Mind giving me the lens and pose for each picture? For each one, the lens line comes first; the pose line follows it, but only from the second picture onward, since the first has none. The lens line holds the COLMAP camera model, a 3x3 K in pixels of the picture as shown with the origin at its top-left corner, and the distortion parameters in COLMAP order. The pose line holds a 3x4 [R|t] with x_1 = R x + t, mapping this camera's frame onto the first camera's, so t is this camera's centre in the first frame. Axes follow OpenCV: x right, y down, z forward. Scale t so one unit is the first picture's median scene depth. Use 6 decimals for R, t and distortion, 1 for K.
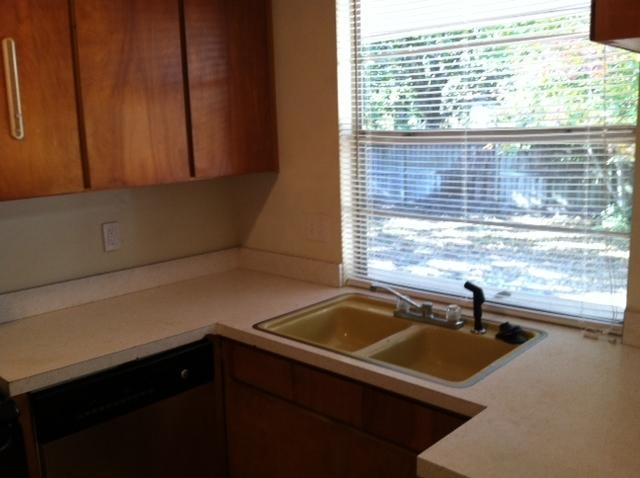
lens RADIAL K [[639.9, 0, 319.3], [0, 639.9, 241.2], [0, 0, 1]] dist [-0.026110, 0.000000]
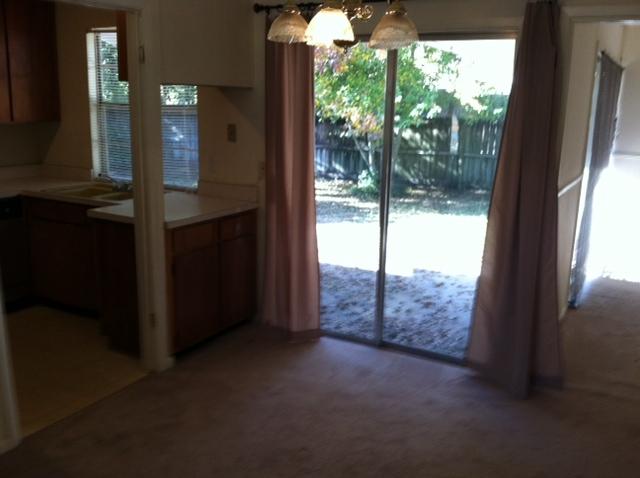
lens RADIAL K [[639.9, 0, 317.5], [0, 639.9, 233.4], [0, 0, 1]] dist [-0.026110, 0.000000]
pose [[0.969747, 0.006027, 0.244039, 0.223153], [-0.013005, 0.999551, 0.026994, 0.166981], [-0.243767, -0.029351, 0.969390, -1.065762]]
